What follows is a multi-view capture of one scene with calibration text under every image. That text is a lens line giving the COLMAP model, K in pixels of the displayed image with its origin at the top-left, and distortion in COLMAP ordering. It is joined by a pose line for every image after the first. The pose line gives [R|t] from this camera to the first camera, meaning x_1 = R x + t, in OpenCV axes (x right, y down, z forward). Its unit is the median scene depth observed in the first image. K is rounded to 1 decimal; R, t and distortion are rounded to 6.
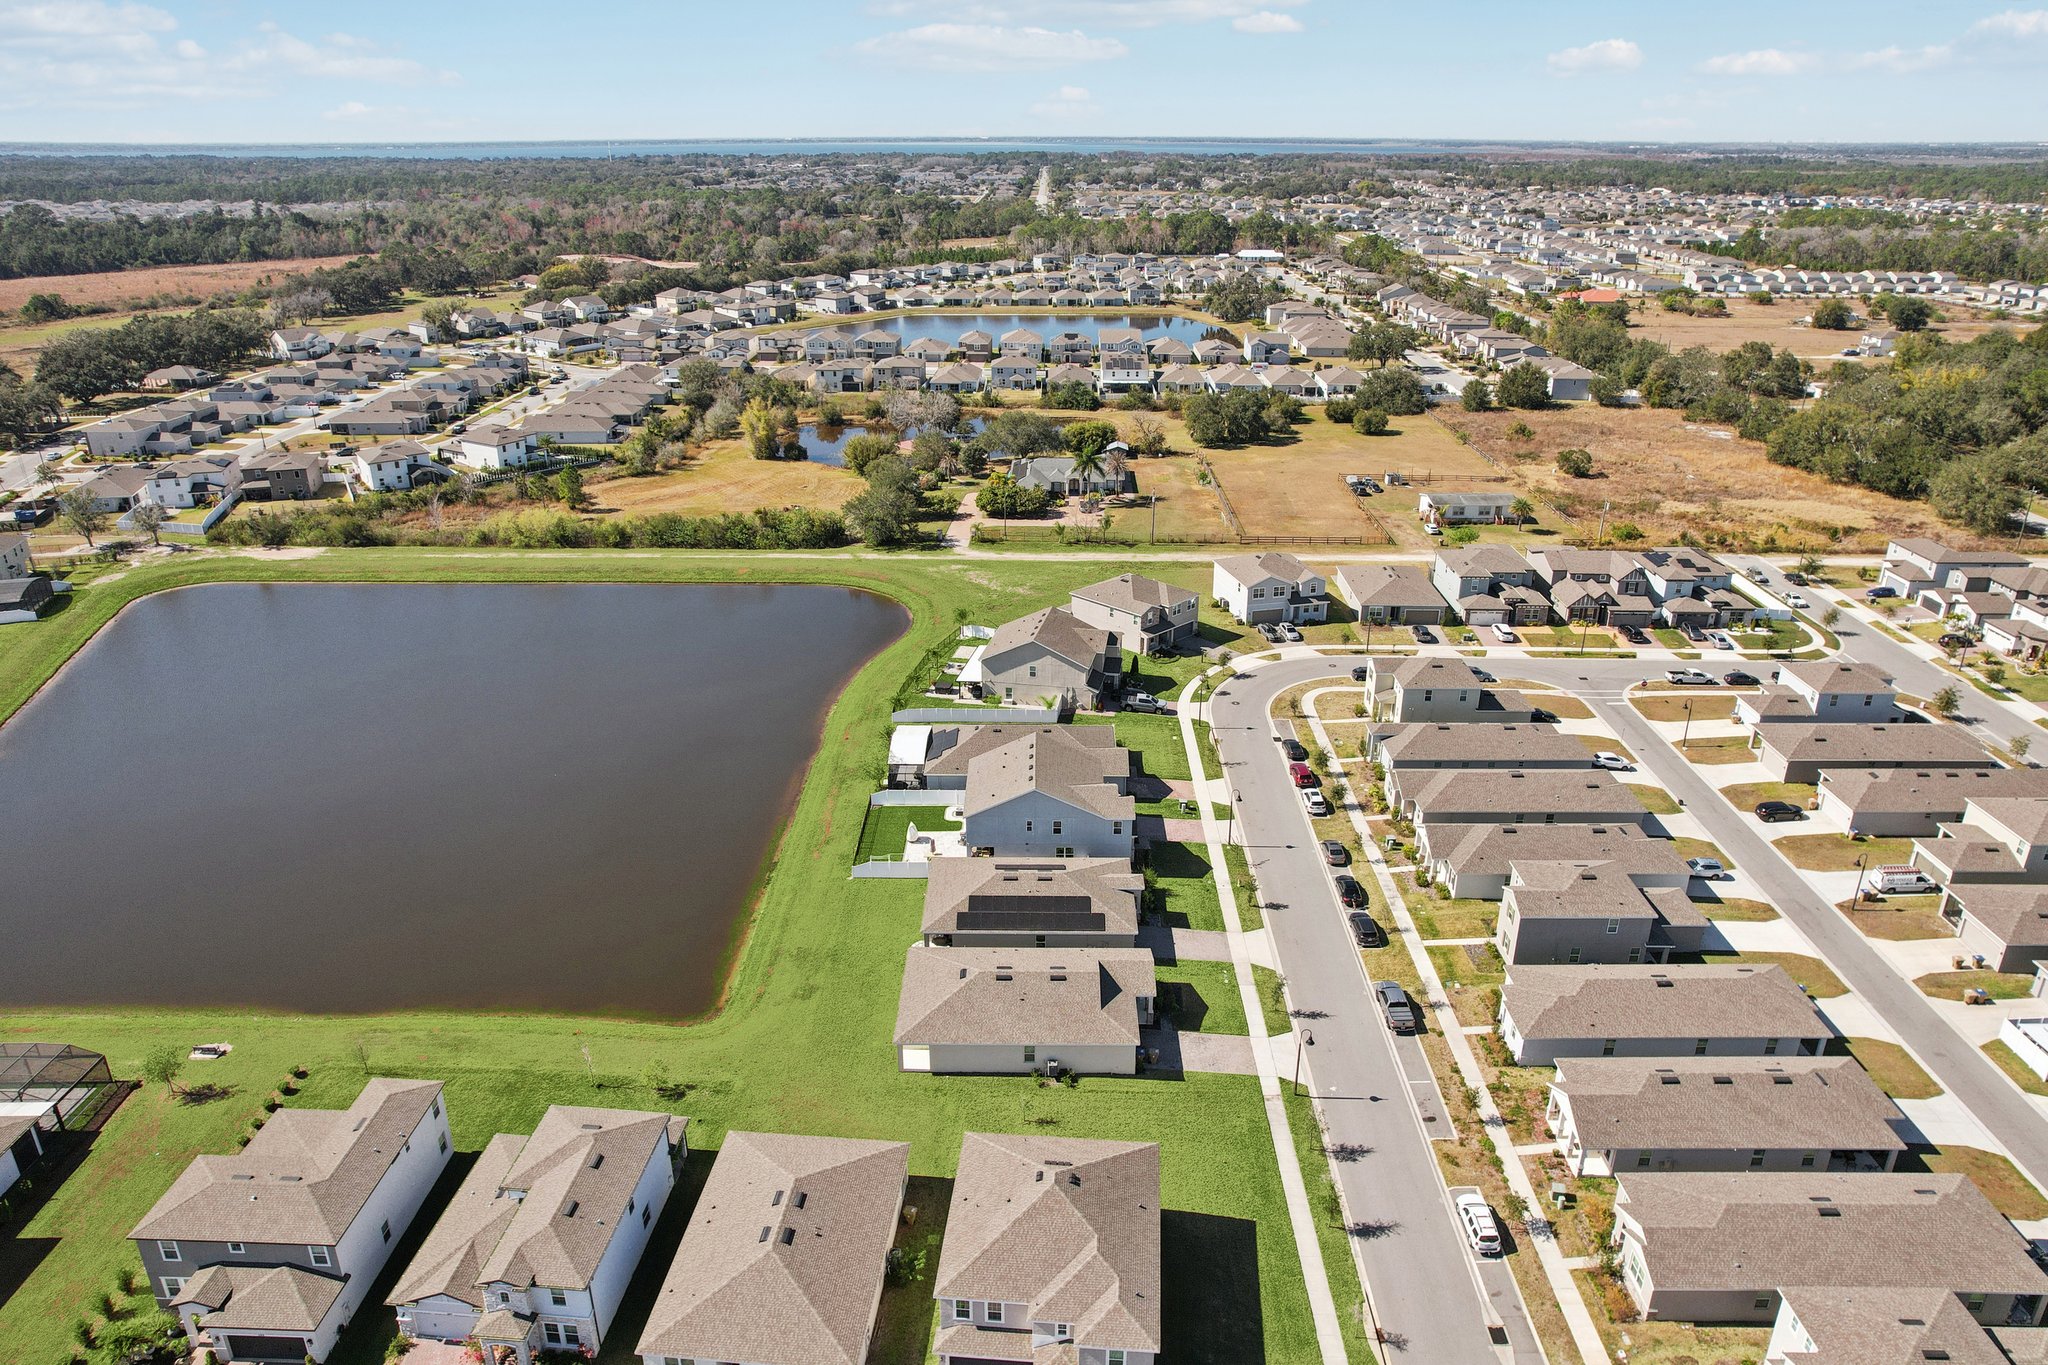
lens RADIAL K [[1319.8, 0, 1024.8], [0, 1319.8, 720.4], [0, 0, 1]] dist [-0.080284, 0.063470]
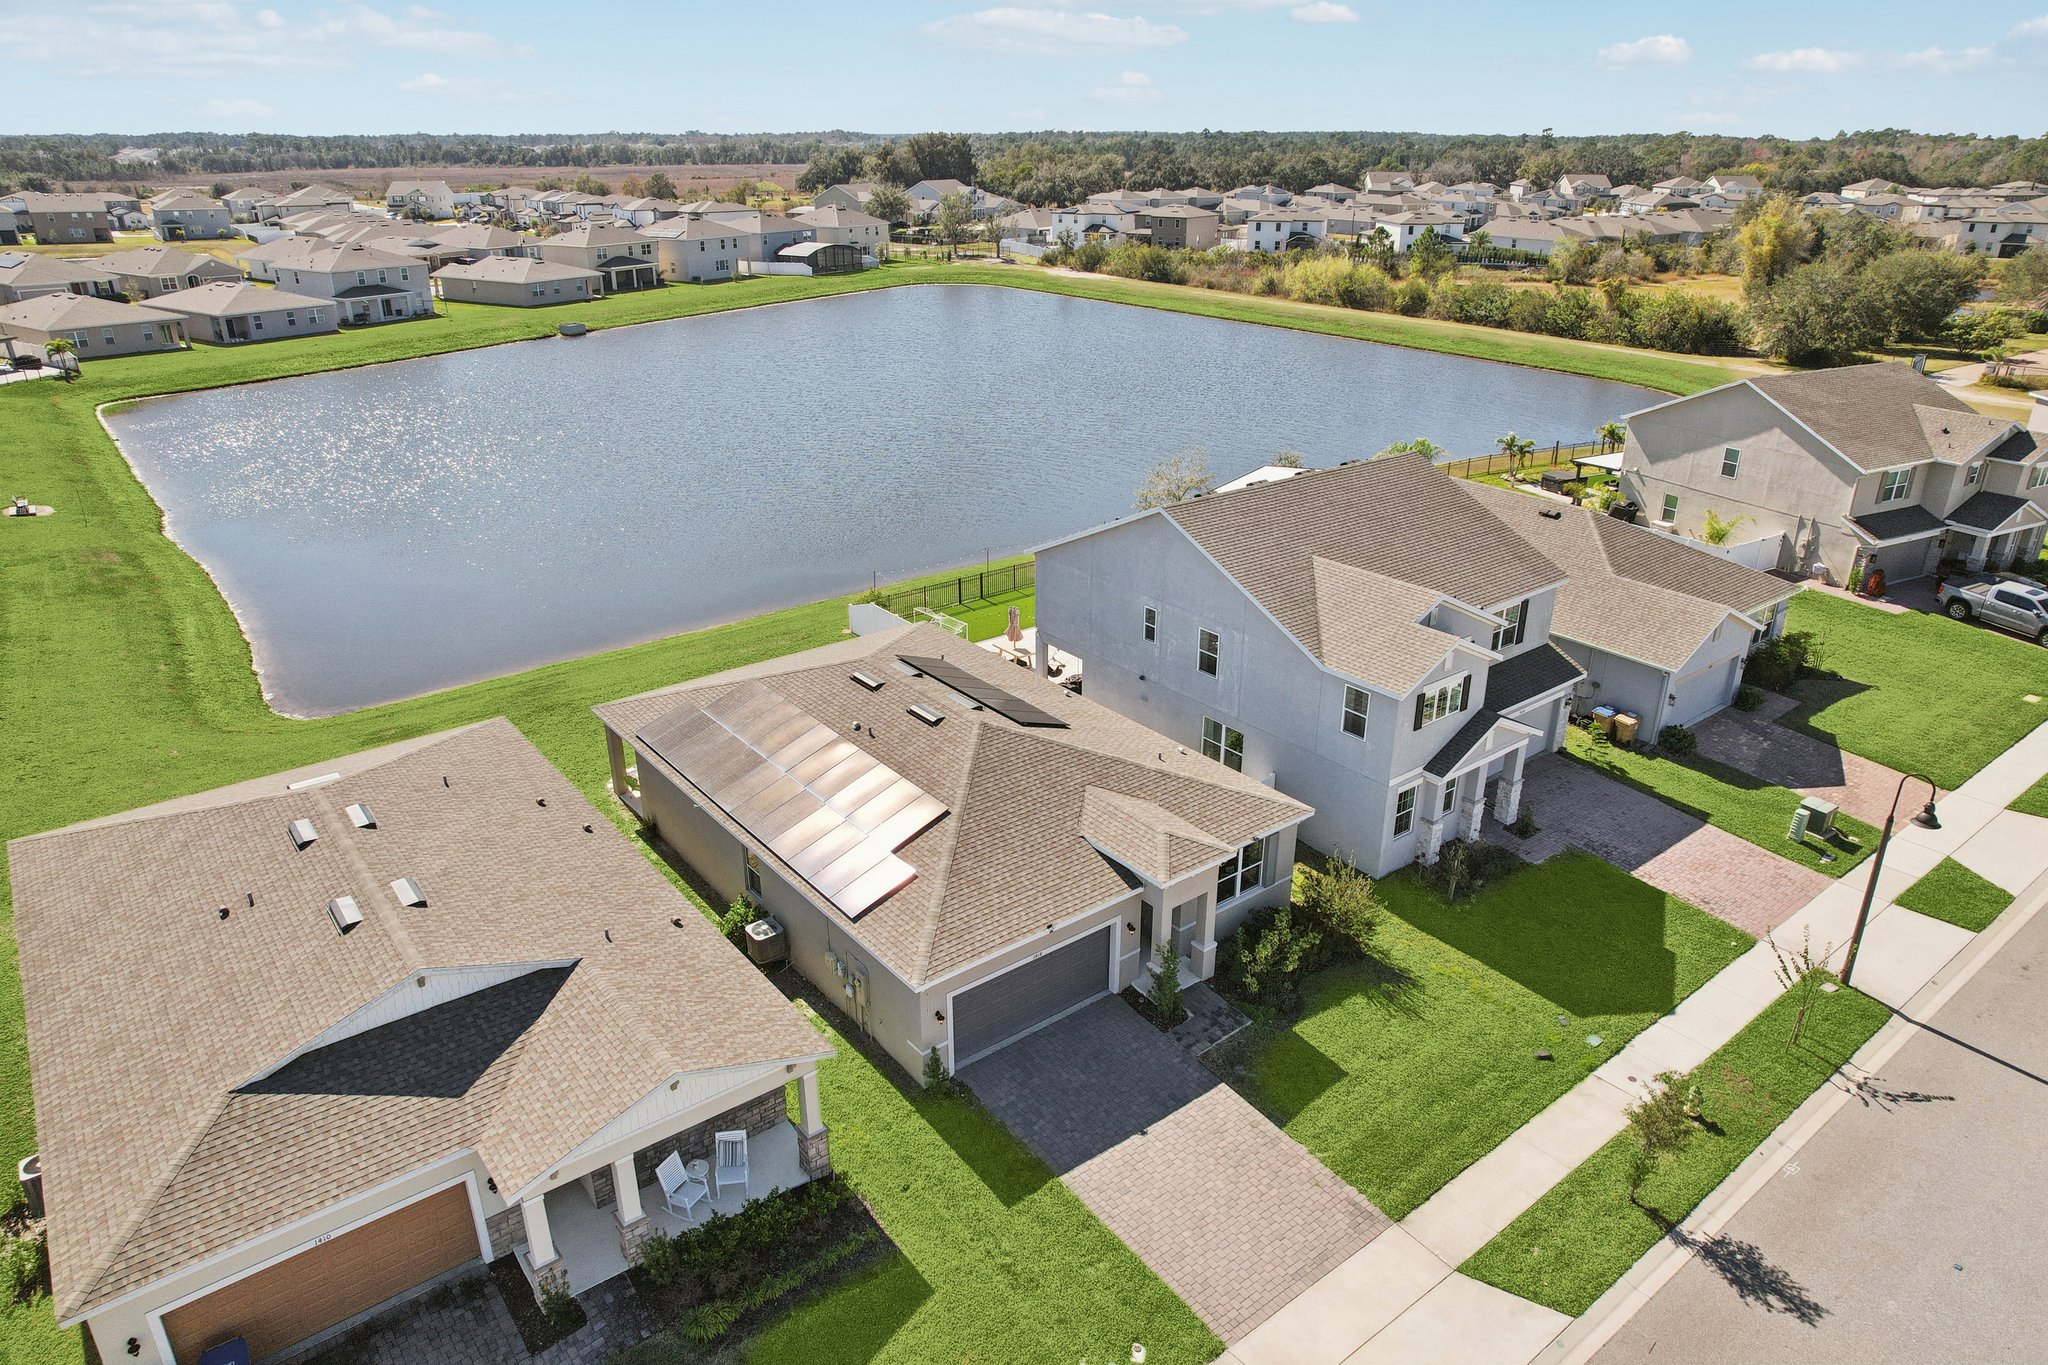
lens RADIAL K [[1310.3, 0, 1029.6], [0, 1310.3, 705.3], [0, 0, 1]] dist [-0.071420, 0.062552]
pose [[0.627498, 0.316144, -0.711547, 0.169485], [-0.318979, 0.938030, 0.135470, 0.046789], [0.710280, 0.141962, 0.689455, 0.548657]]
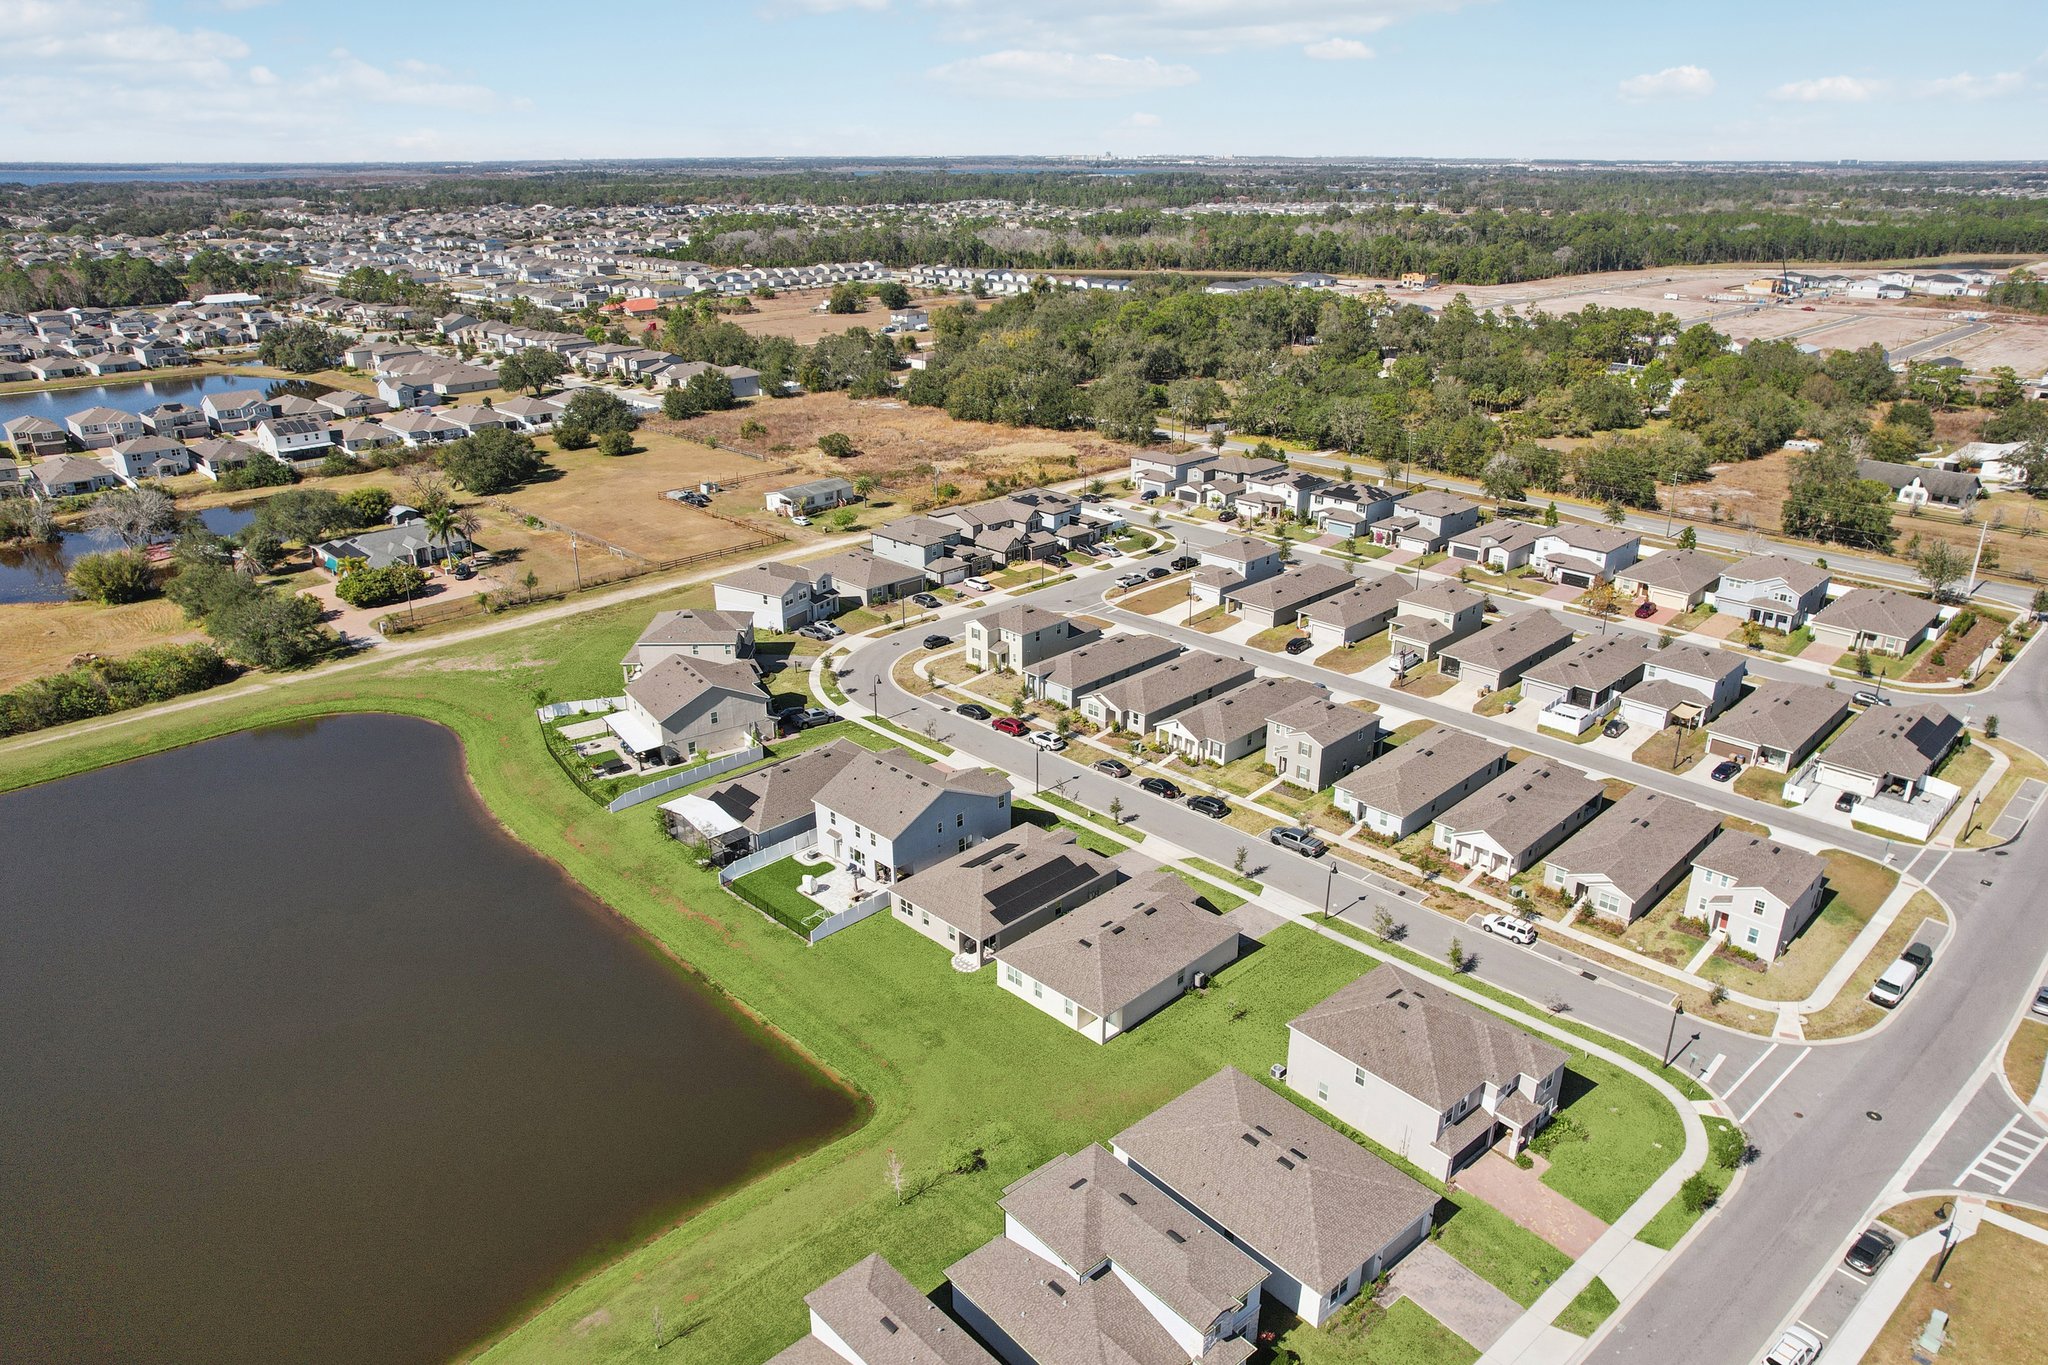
lens RADIAL K [[1343.8, 0, 1017.0], [0, 1343.8, 681.4], [0, 0, 1]] dist [-0.079315, 0.067295]
pose [[0.701290, -0.263491, 0.662393, -0.455689], [0.293558, 0.953485, 0.068487, -0.061234], [-0.649628, 0.146421, 0.746019, 0.116309]]
